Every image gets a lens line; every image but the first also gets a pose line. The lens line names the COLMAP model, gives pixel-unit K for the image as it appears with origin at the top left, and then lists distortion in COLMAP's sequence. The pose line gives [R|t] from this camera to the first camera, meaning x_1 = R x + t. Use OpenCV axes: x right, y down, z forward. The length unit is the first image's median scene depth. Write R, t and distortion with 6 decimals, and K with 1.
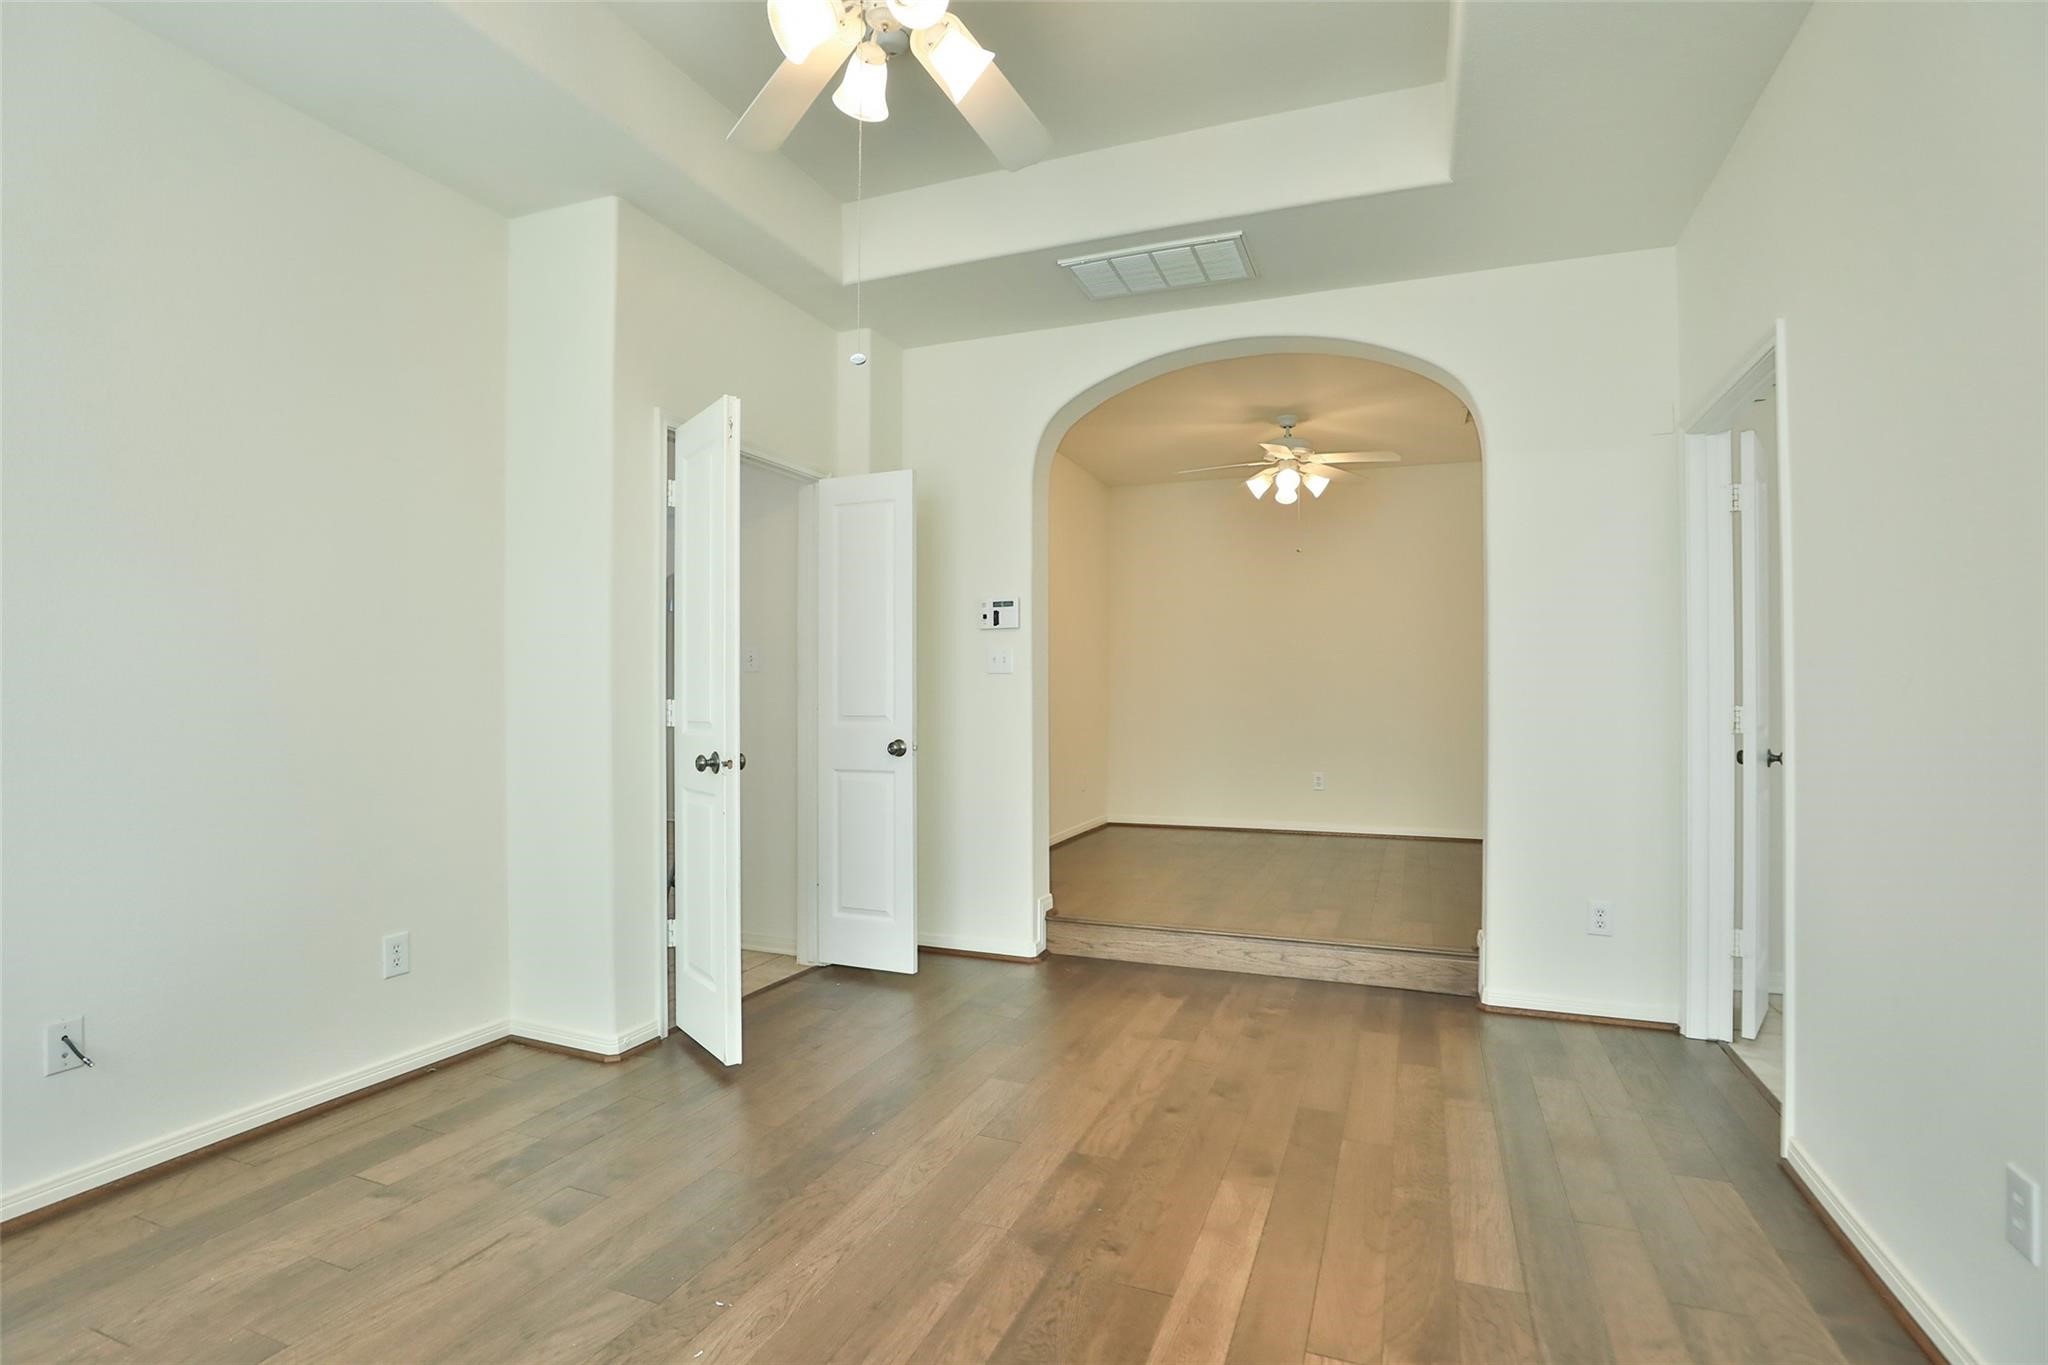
lens RADIAL K [[987.8, 0, 1024.0], [0, 987.8, 682.5], [0, 0, 1]] dist [-0.048233, 0.013421]
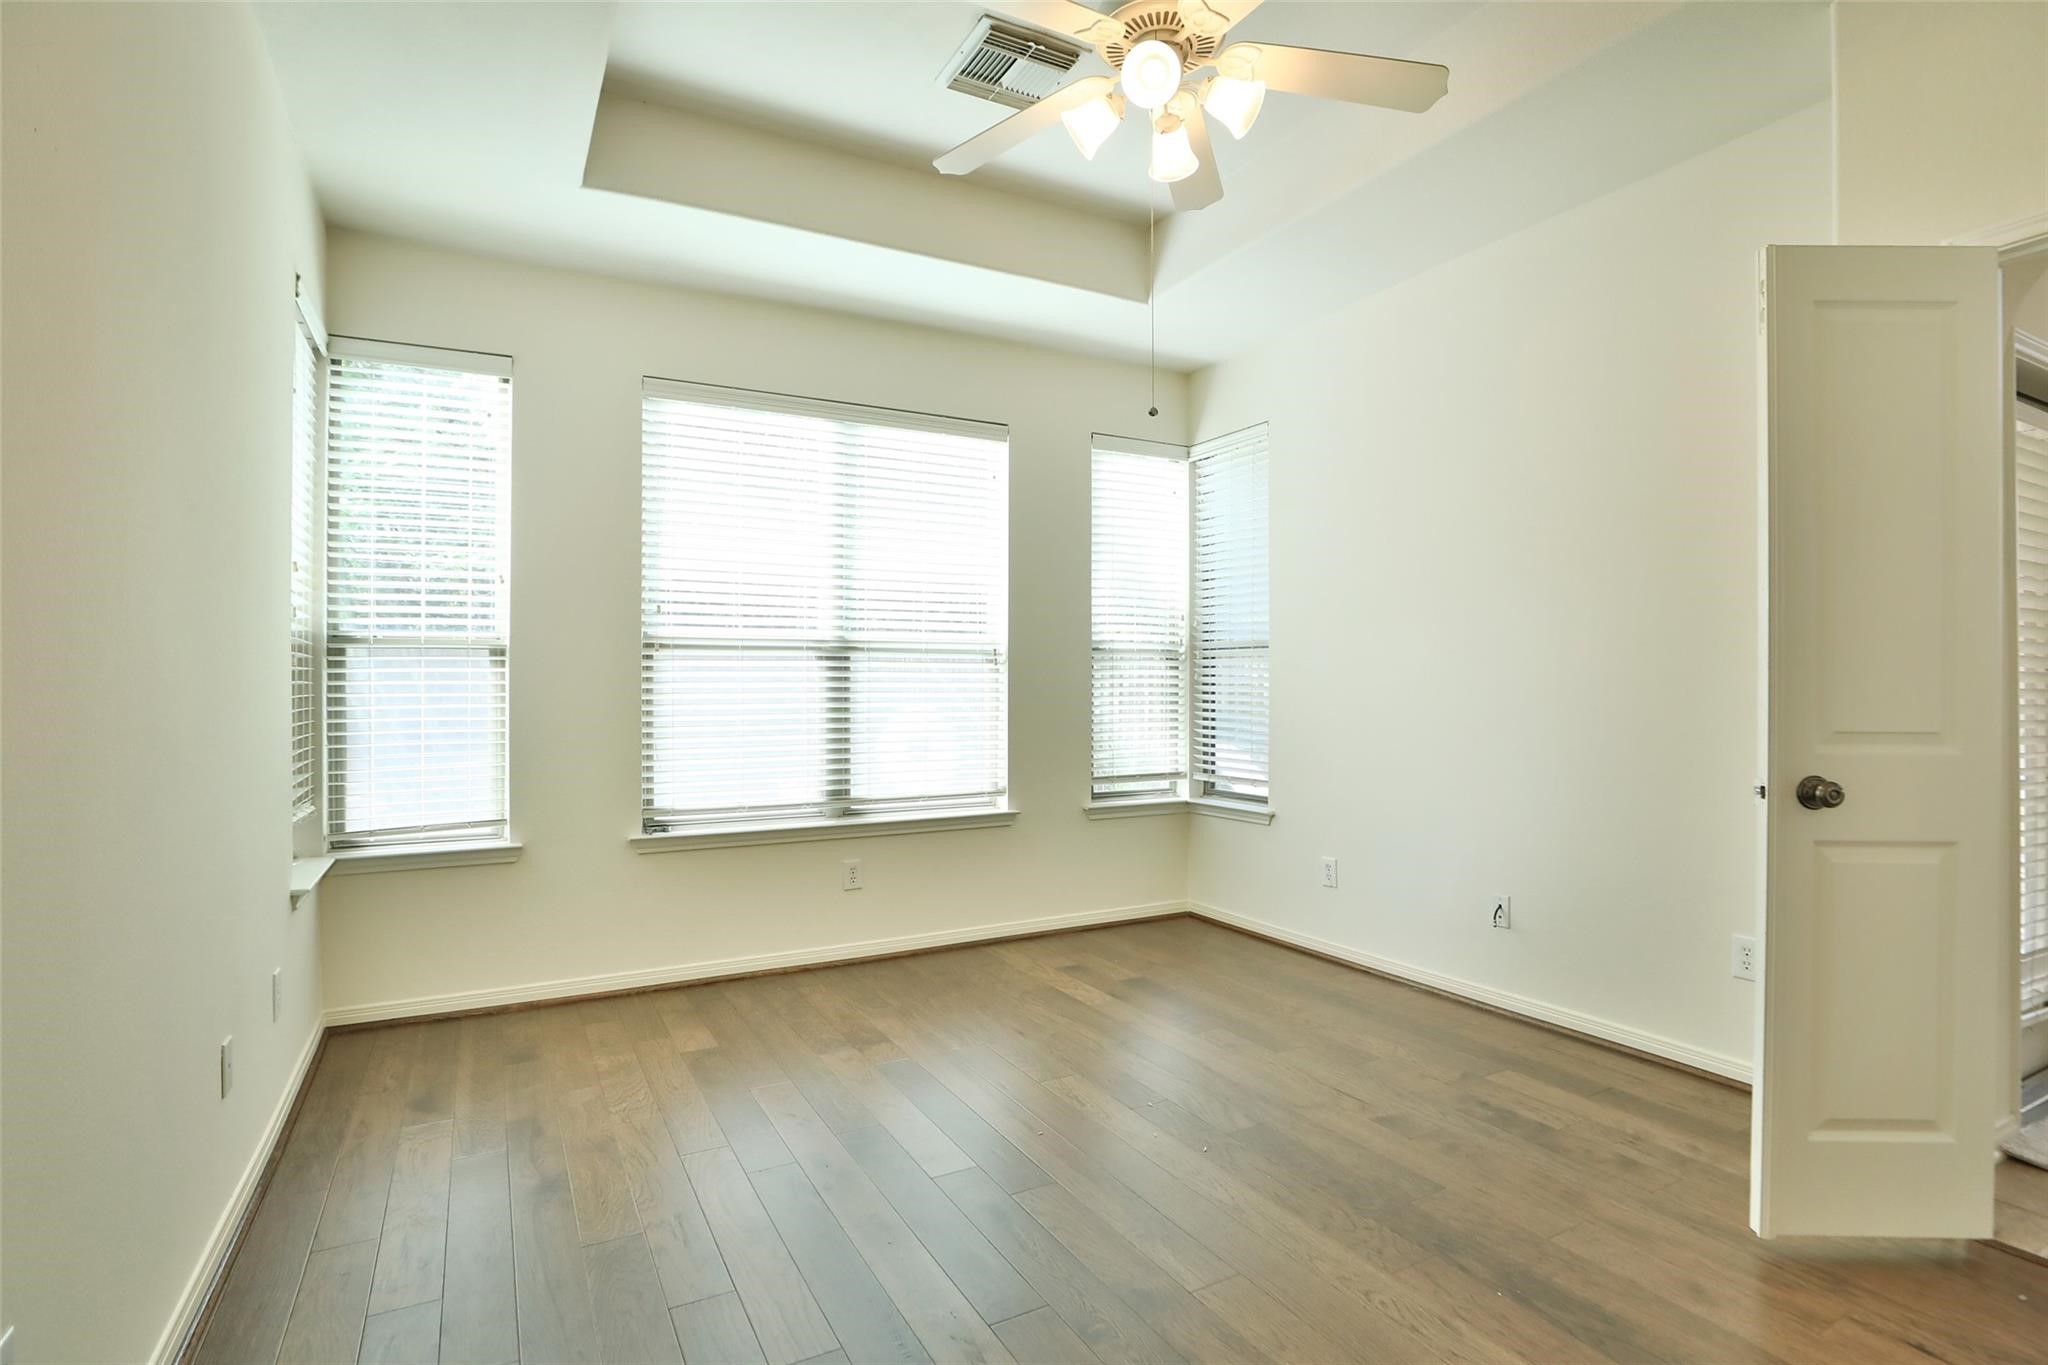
lens RADIAL K [[987.8, 0, 1024.0], [0, 987.8, 682.5], [0, 0, 1]] dist [-0.048233, 0.013421]
pose [[-0.635674, -0.003520, -0.771949, 0.697410], [0.010189, 0.999864, -0.012949, 0.010317], [0.771890, -0.016097, -0.635552, 1.317174]]
